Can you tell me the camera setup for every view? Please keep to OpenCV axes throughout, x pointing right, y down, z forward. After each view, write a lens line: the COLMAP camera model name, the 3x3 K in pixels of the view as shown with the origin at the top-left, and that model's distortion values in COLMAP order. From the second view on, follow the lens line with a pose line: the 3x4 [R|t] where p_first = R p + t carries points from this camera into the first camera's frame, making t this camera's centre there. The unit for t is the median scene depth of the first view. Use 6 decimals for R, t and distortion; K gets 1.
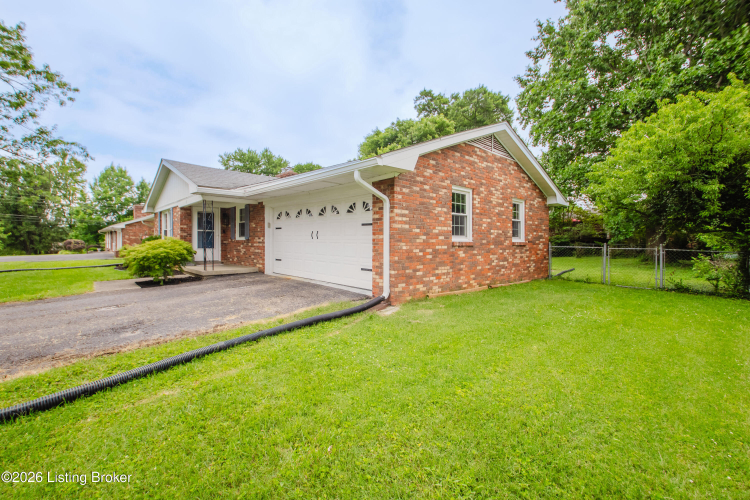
lens RADIAL K [[323.0, 0, 372.2], [0, 323.0, 243.9], [0, 0, 1]] dist [0.003945, 0.000062]
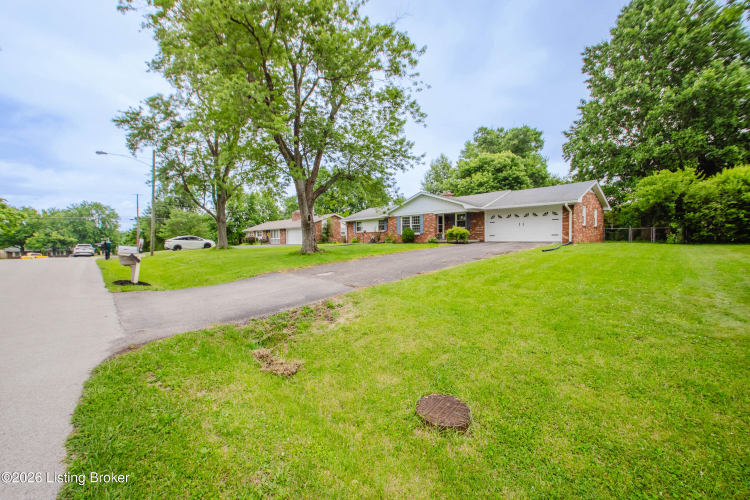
lens RADIAL K [[304.1, 0, 366.5], [0, 304.1, 250.4], [0, 0, 1]] dist [-0.004086, -0.000521]
pose [[0.999829, -0.014801, -0.011114, -1.092473], [0.015090, 0.999538, 0.026380, 0.077923], [0.010718, -0.026543, 0.999590, -1.146501]]
